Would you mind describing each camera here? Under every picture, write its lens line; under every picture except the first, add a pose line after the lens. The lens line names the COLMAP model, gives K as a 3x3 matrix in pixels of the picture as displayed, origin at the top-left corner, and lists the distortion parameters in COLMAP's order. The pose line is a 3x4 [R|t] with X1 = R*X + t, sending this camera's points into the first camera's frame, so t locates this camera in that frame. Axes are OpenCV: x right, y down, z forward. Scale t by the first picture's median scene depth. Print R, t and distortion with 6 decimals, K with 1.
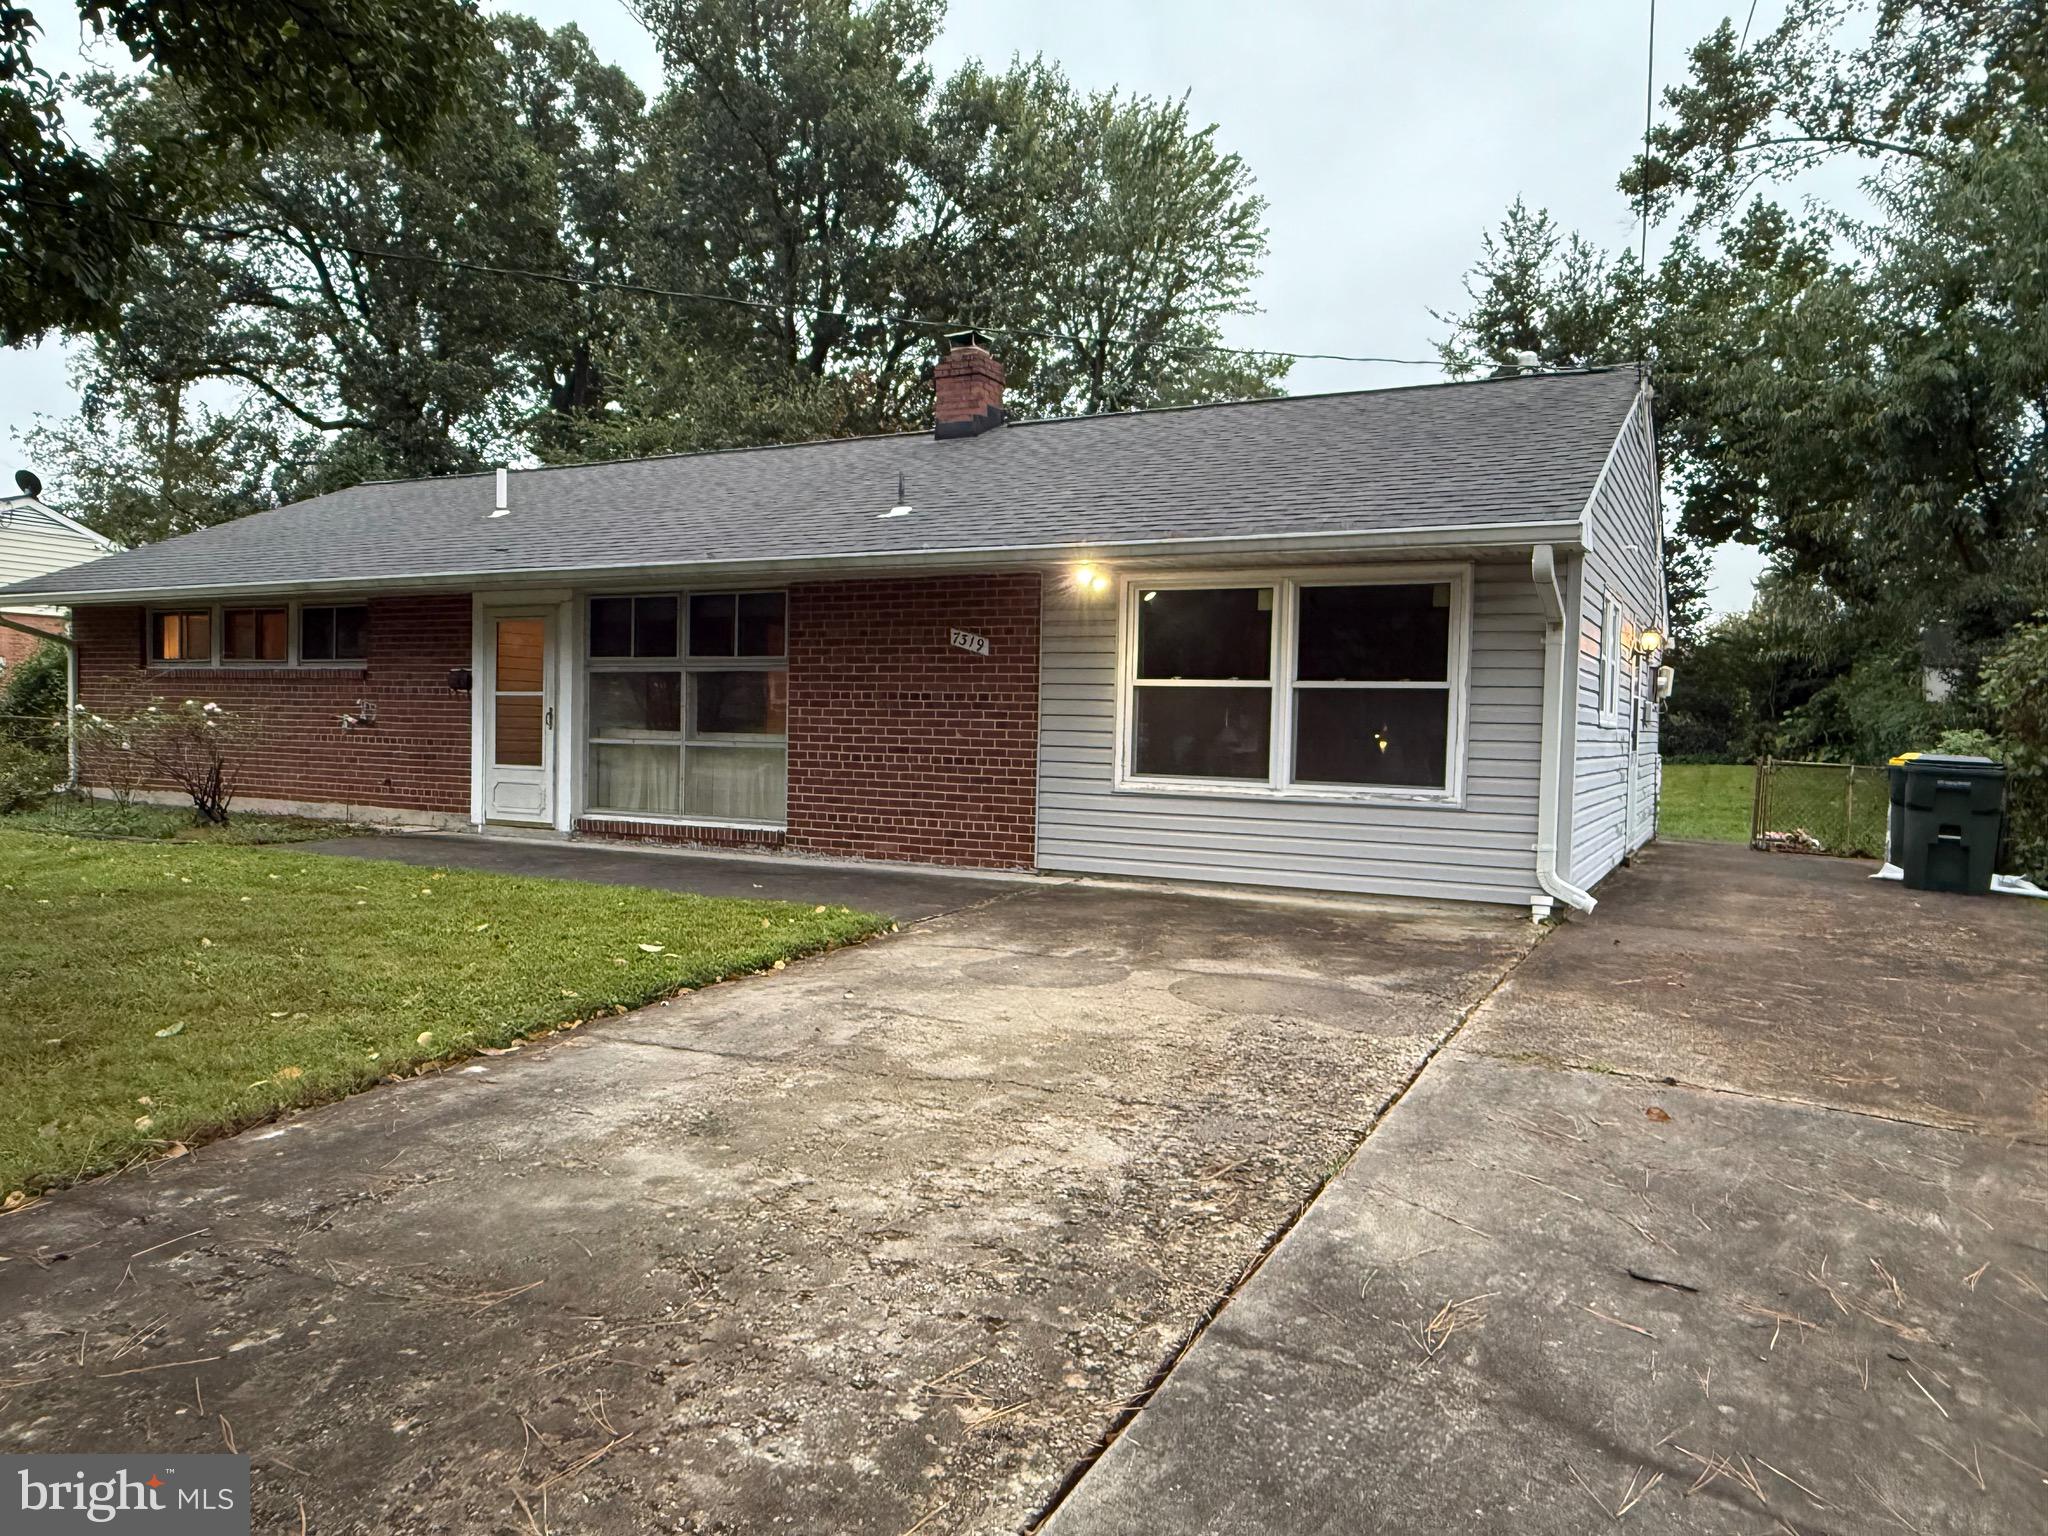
lens RADIAL K [[1381.8, 0, 1025.3], [0, 1381.8, 774.5], [0, 0, 1]] dist [0.008904, 0.000014]
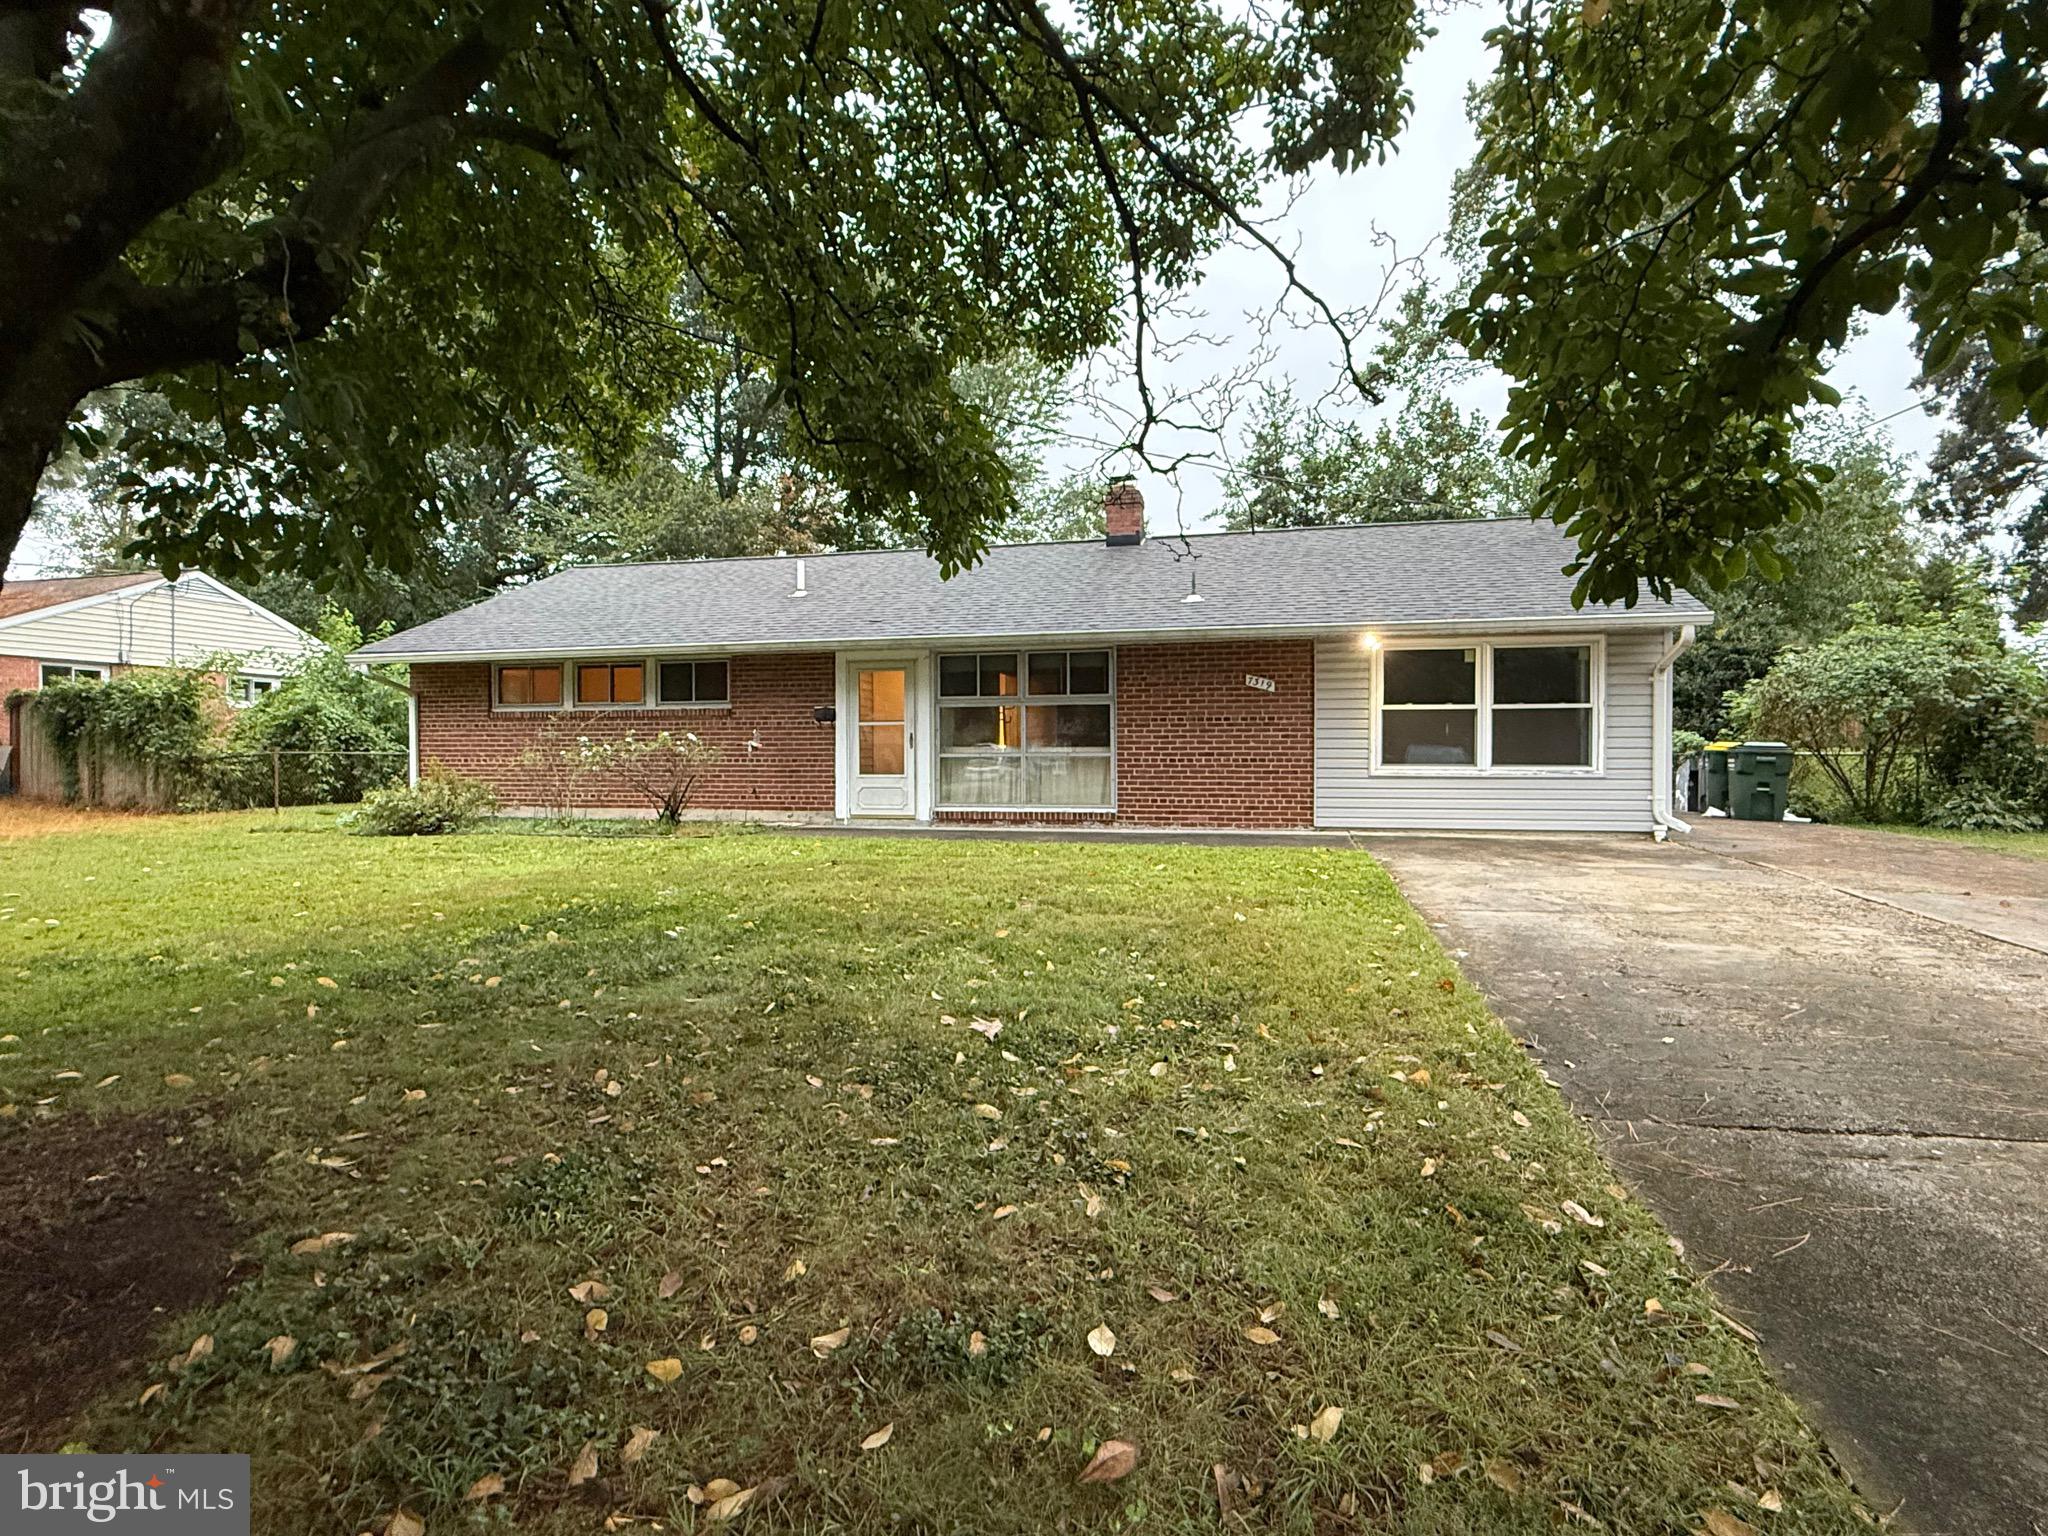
lens RADIAL K [[1070.0, 0, 1021.8], [0, 1070.0, 761.3], [0, 0, 1]] dist [0.008155, 0.000334]
pose [[0.970988, -0.025979, 0.237711, -0.505897], [0.031776, 0.999283, -0.020585, 0.006810], [-0.237006, 0.027542, 0.971118, -0.087274]]
